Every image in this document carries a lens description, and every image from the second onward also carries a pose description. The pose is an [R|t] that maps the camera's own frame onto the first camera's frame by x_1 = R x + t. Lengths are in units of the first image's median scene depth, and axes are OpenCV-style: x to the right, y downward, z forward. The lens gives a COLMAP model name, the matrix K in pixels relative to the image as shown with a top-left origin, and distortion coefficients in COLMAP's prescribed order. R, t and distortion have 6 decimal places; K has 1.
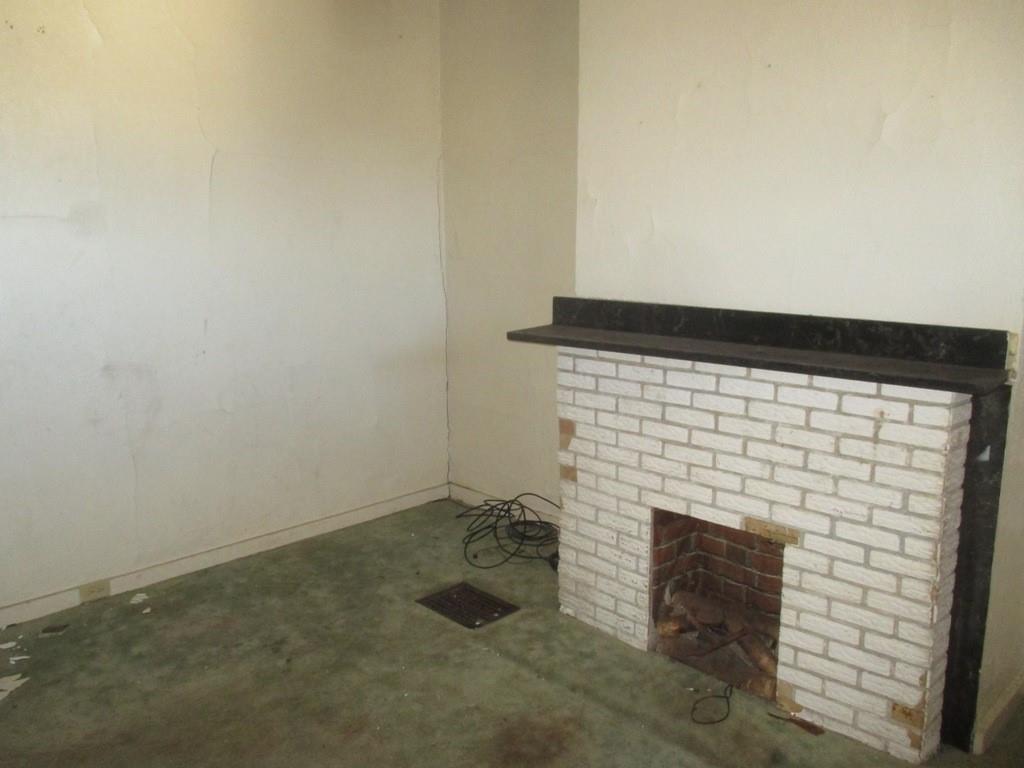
lens RADIAL K [[853.3, 0, 514.7], [0, 853.3, 388.7], [0, 0, 1]] dist [-0.024162, 0.005020]
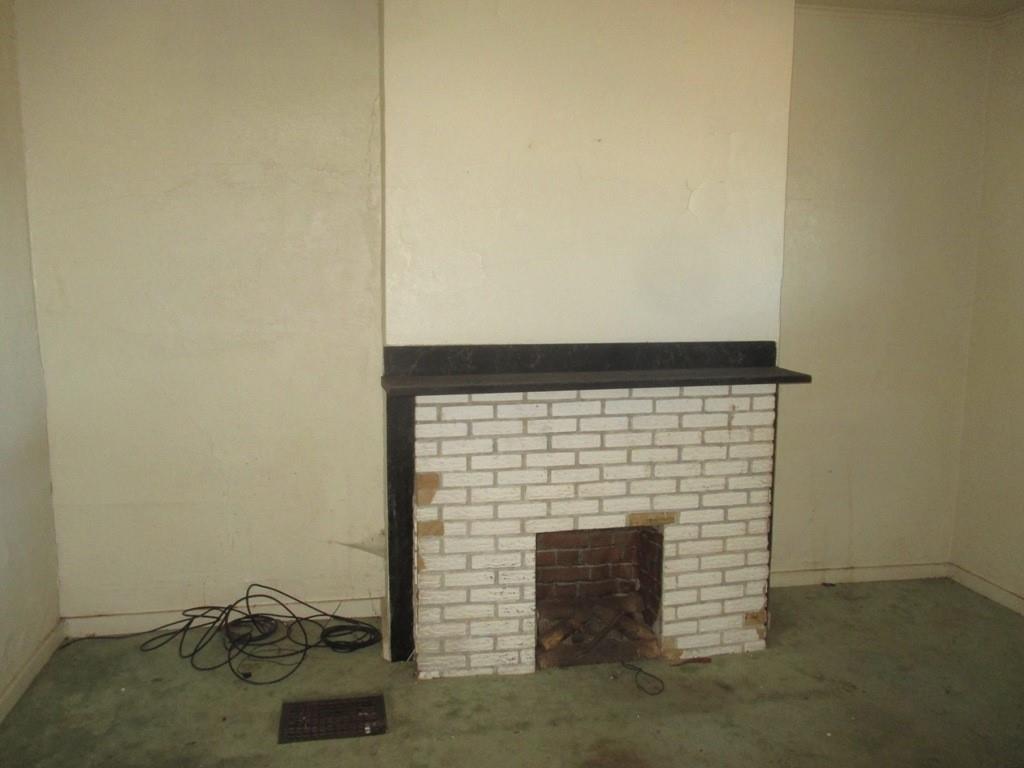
lens RADIAL K [[853.3, 0, 514.3], [0, 853.3, 378.8], [0, 0, 1]] dist [-0.024162, 0.005020]
pose [[0.546518, -0.108712, 0.830361, -0.785017], [0.149603, 0.988263, 0.030921, -0.097579], [-0.823976, 0.107326, 0.556367, 0.448958]]
